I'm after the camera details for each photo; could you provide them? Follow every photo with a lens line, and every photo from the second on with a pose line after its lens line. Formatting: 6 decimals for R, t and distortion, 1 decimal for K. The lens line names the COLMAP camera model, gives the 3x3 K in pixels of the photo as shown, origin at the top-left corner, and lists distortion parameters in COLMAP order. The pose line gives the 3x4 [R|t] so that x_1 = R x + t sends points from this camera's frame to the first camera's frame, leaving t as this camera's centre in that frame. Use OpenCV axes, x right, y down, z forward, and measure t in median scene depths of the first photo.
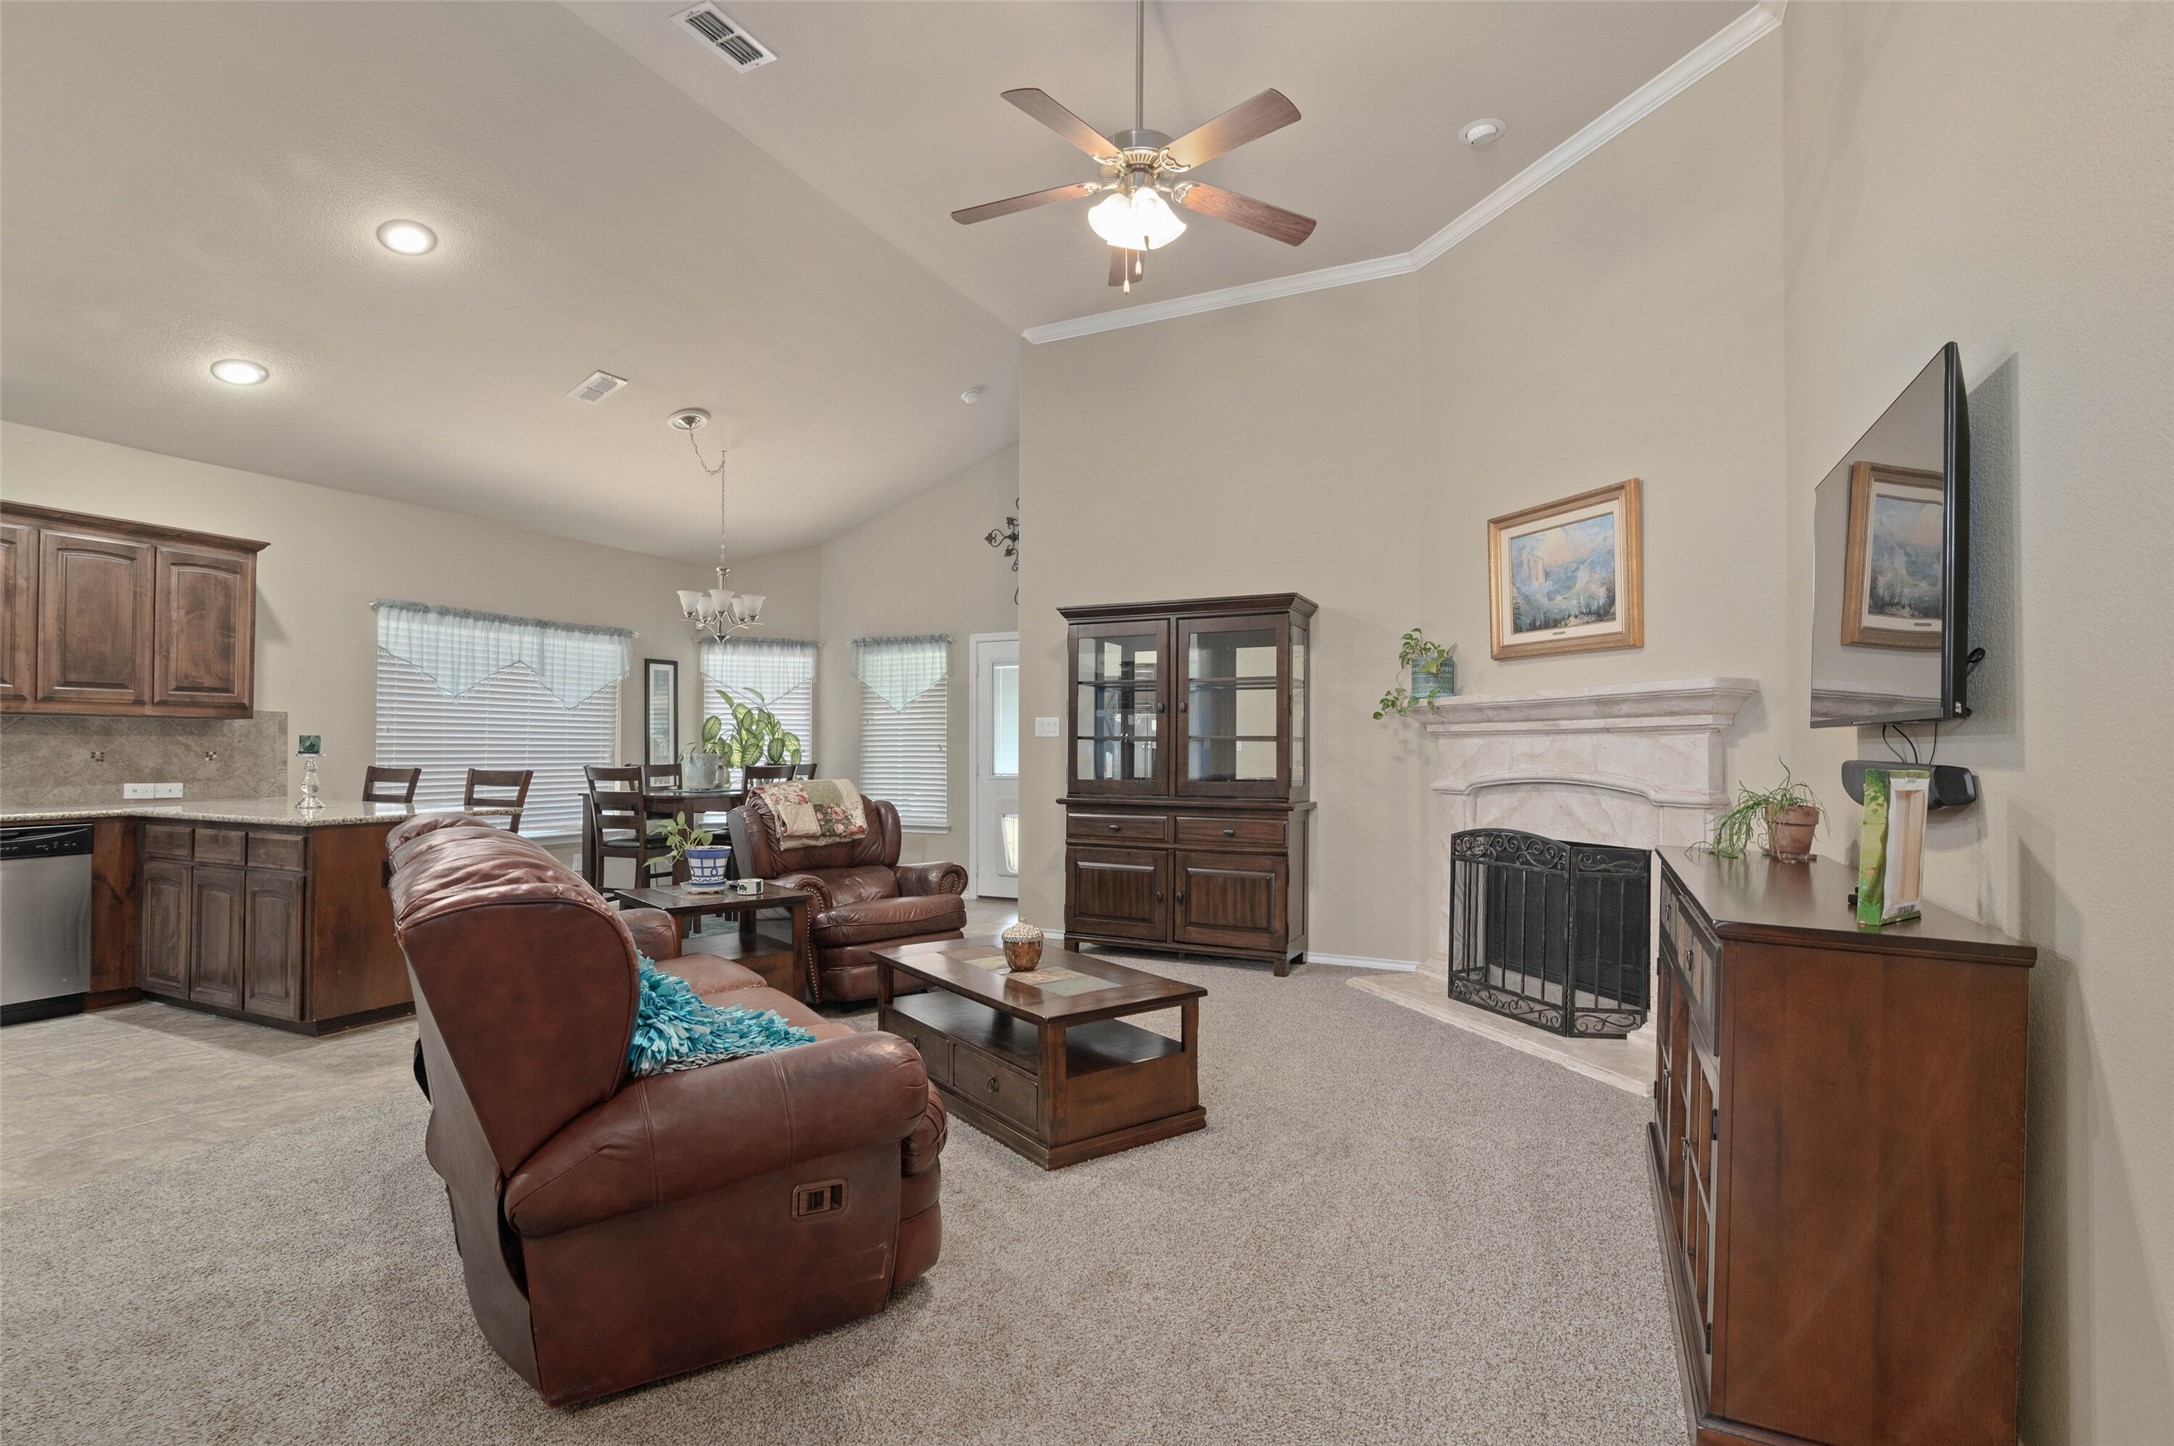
lens RADIAL K [[1034.3, 0, 1072.7], [0, 1034.3, 733.4], [0, 0, 1]] dist [-0.008972, 0.002276]
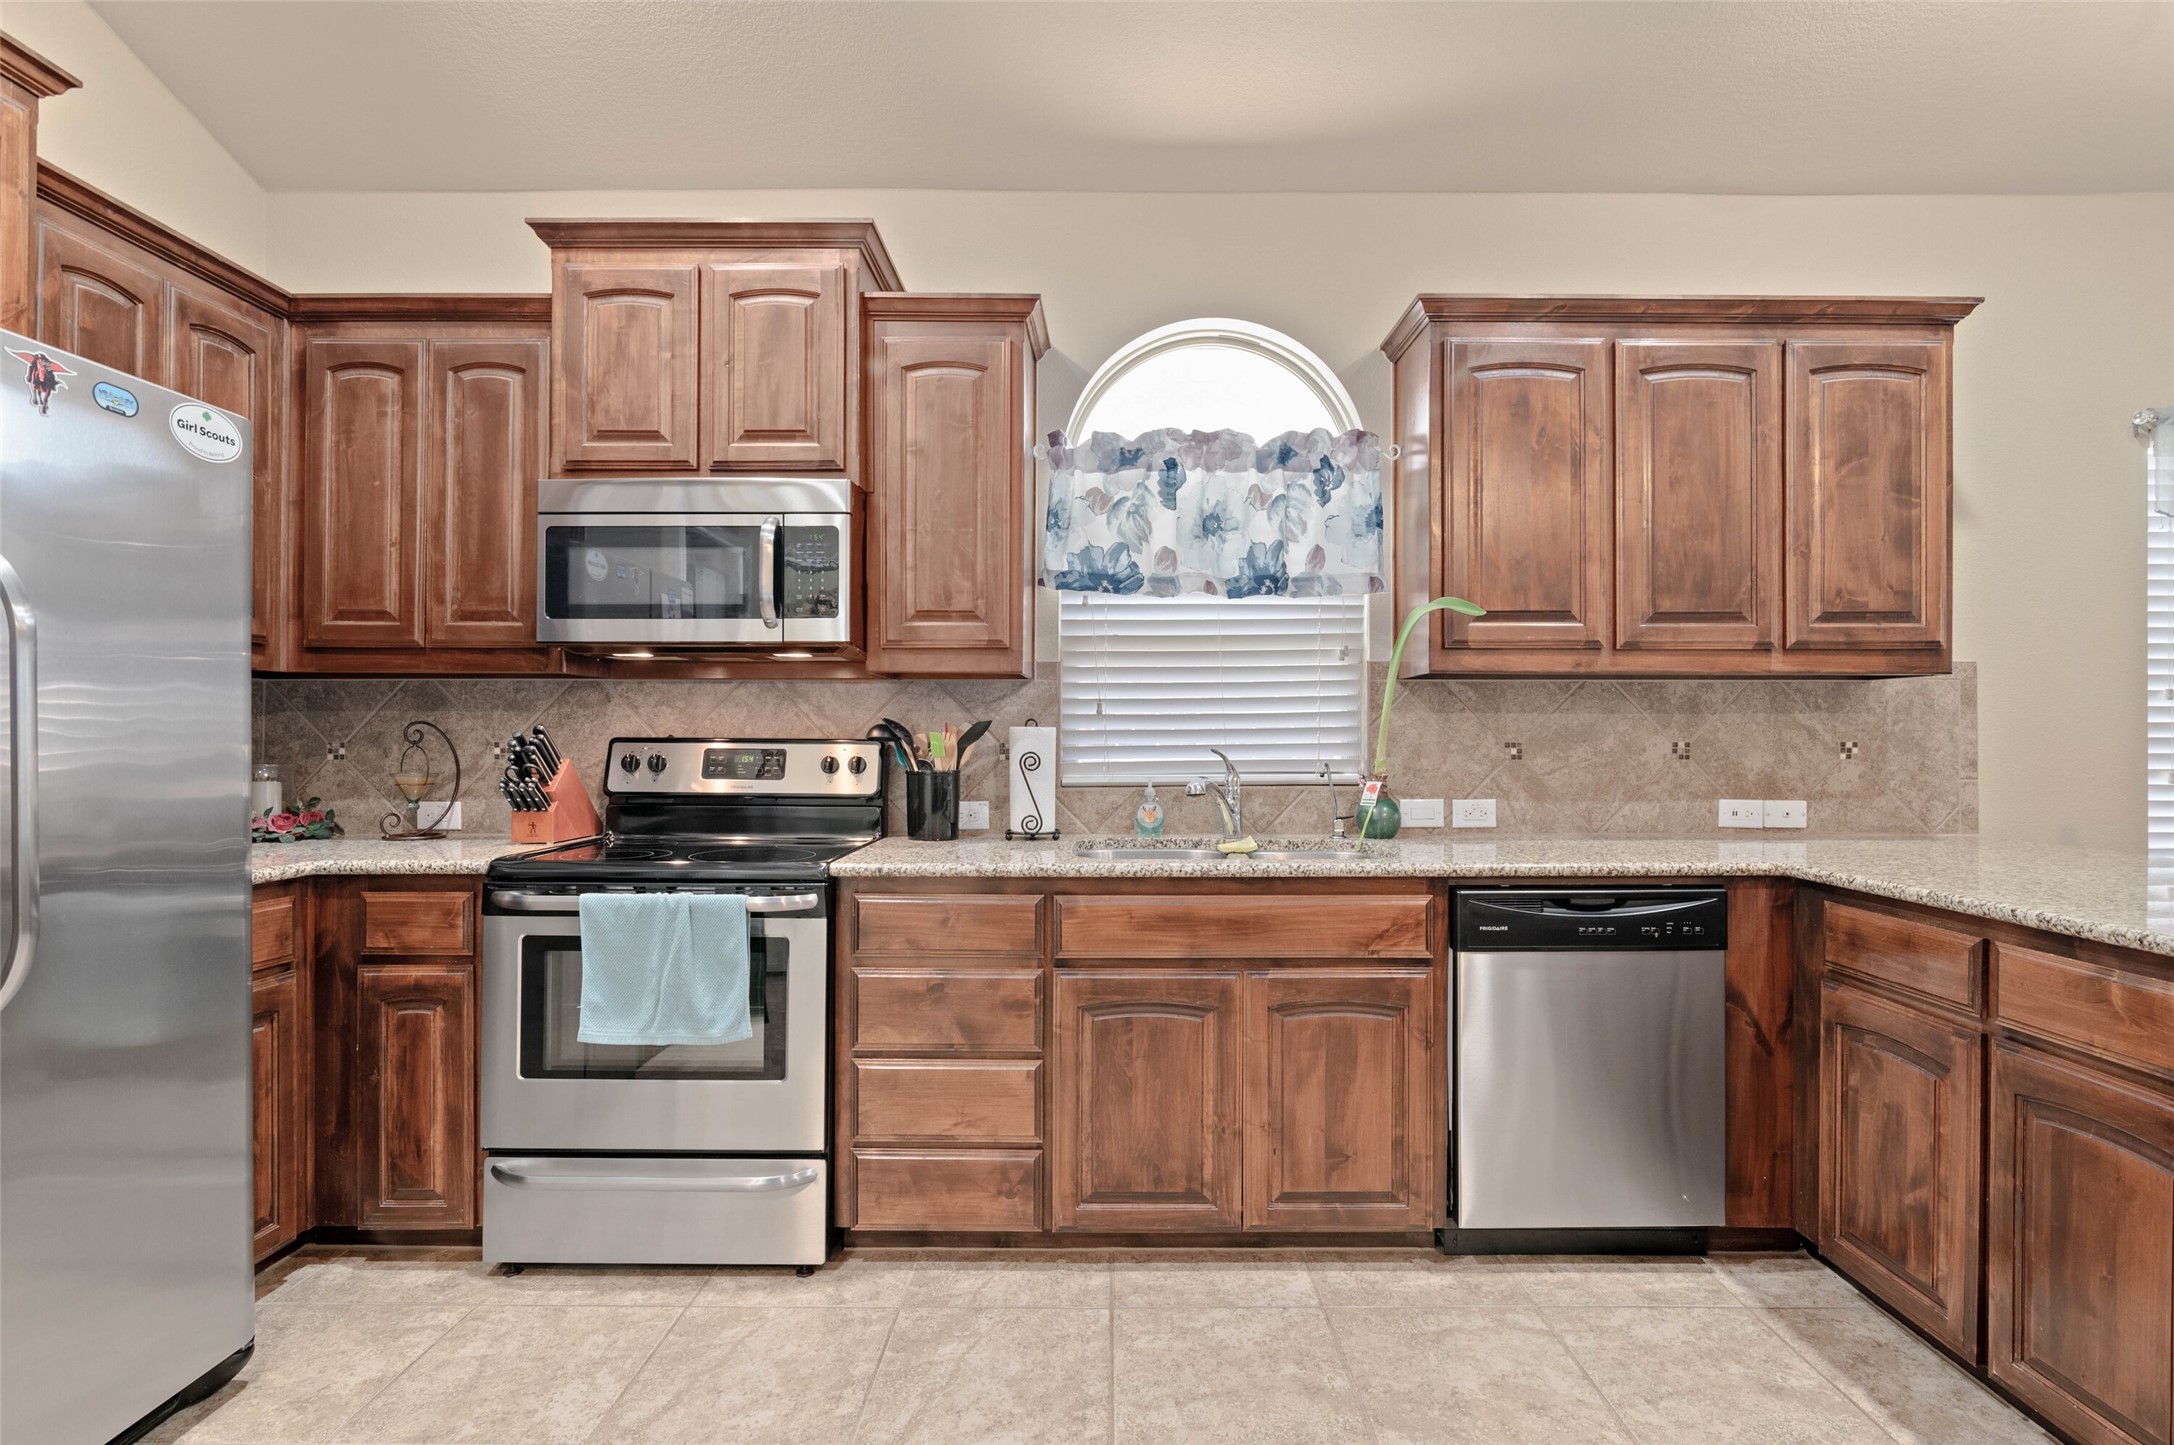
lens RADIAL K [[1034.3, 0, 1116.8], [0, 1034.3, 736.9], [0, 0, 1]] dist [-0.008972, 0.002276]
pose [[0.437929, -0.000639, -0.899009, -0.572703], [0.014224, 0.999879, 0.006218, 0.007074], [0.898897, -0.015511, 0.437885, 0.469932]]
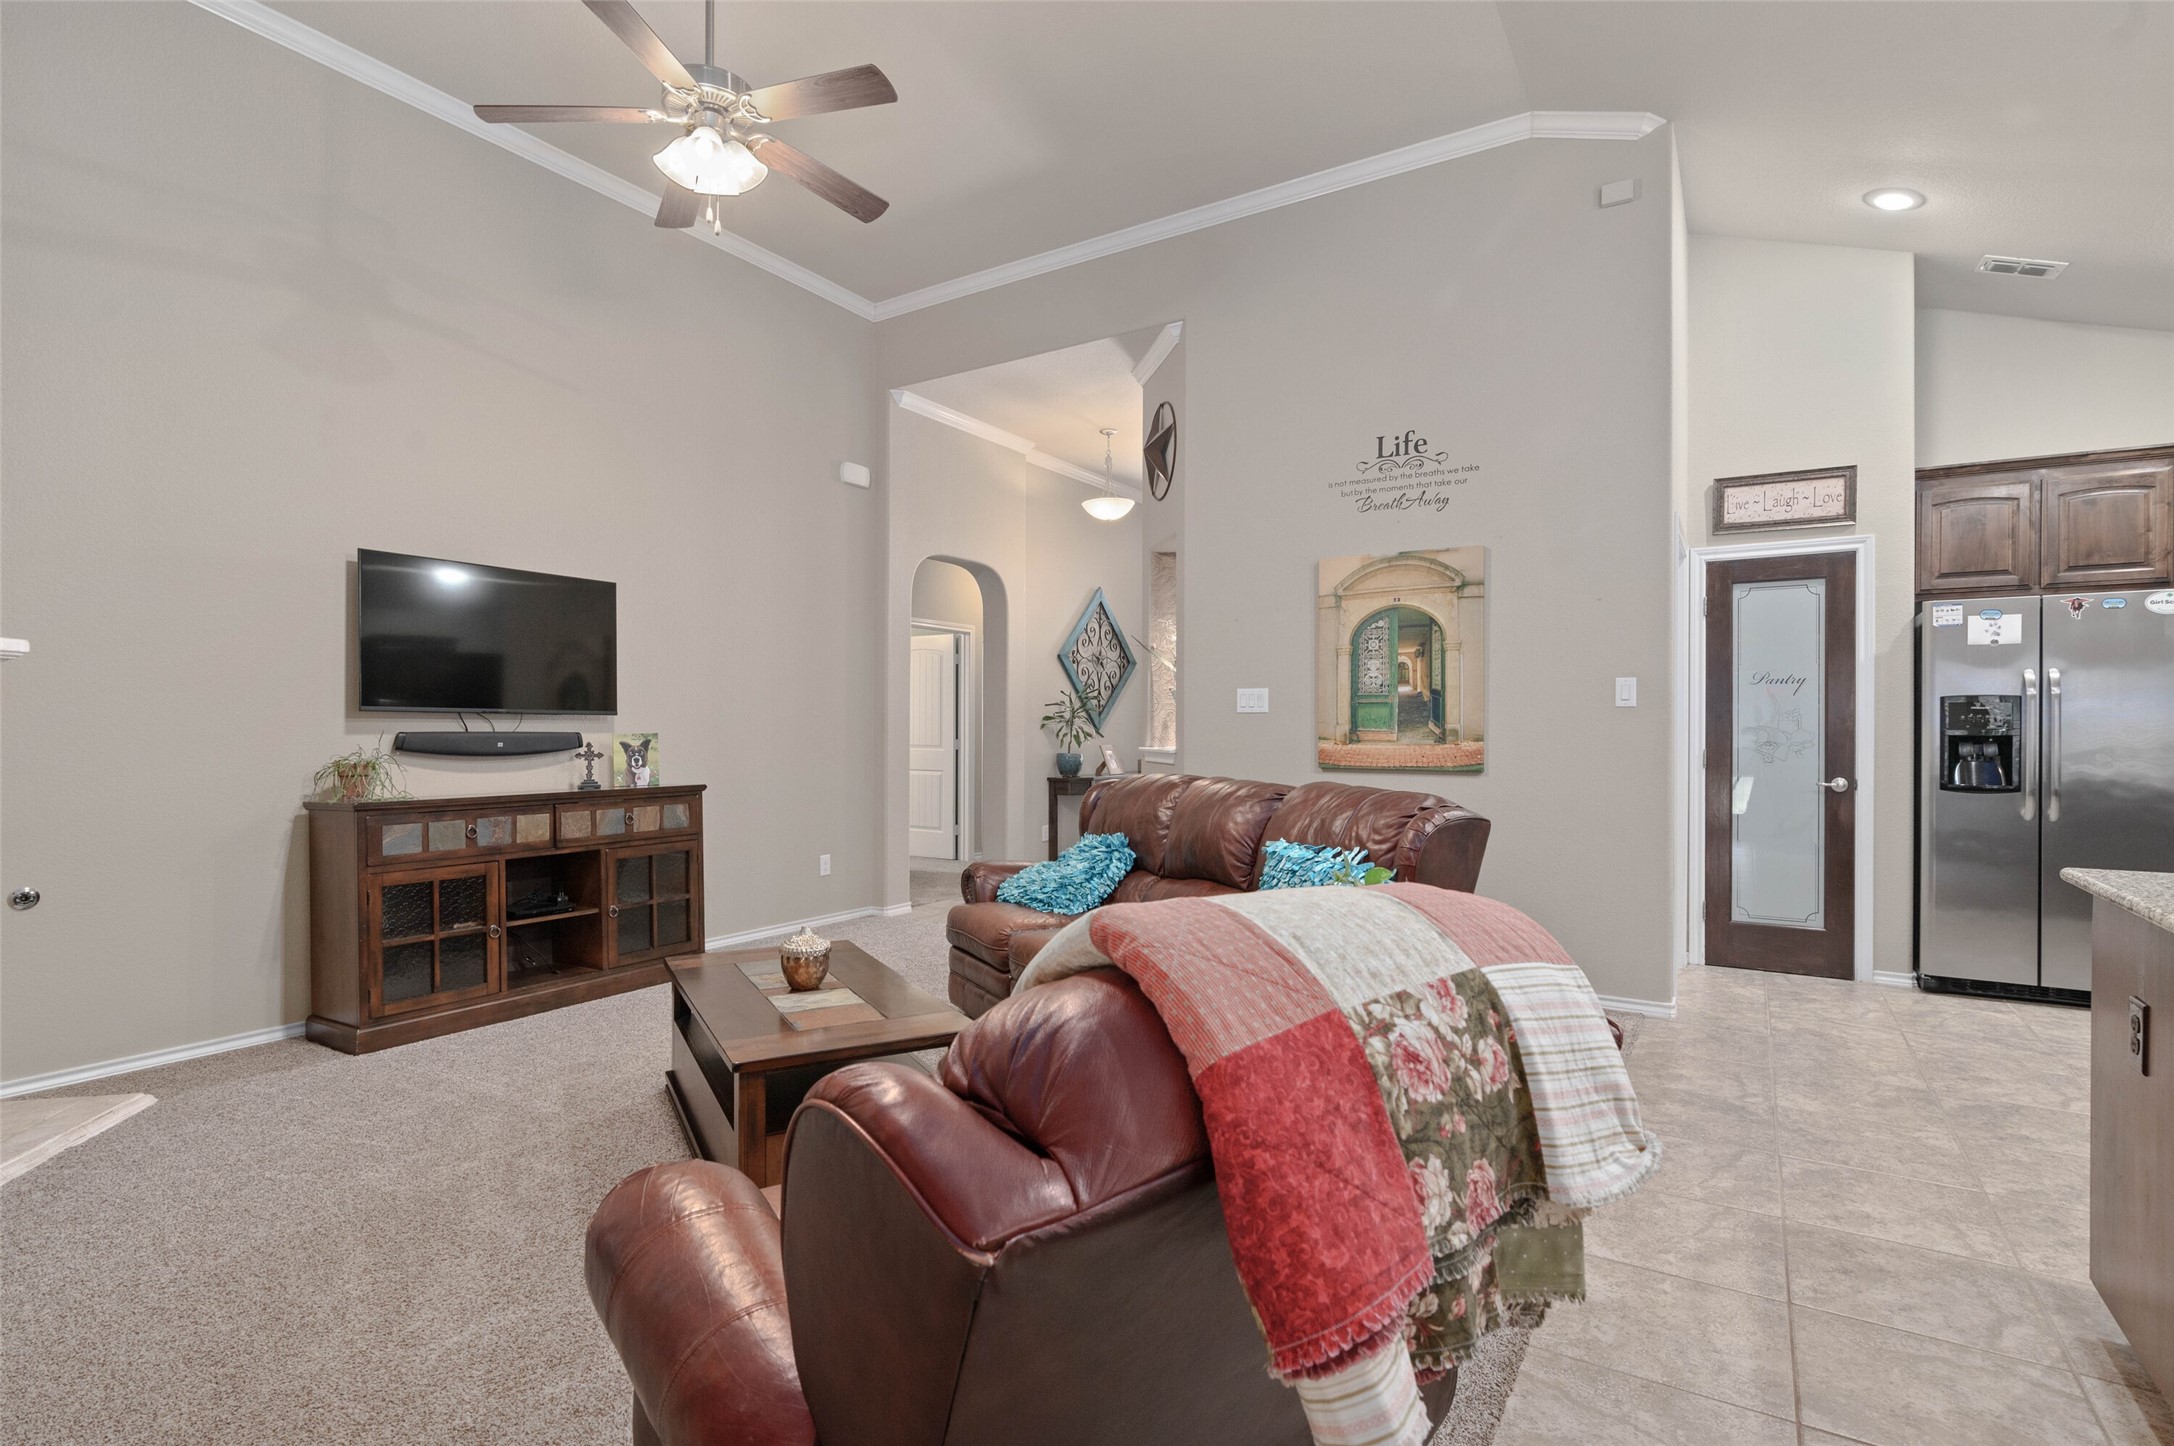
lens RADIAL K [[1034.3, 0, 1082.0], [0, 1034.3, 738.4], [0, 0, 1]] dist [-0.008972, 0.002276]
pose [[-0.993273, -0.004445, 0.115709, -0.254643], [-0.005064, 0.999974, -0.005053, 0.019511], [-0.115683, -0.005605, -0.993270, 1.255655]]
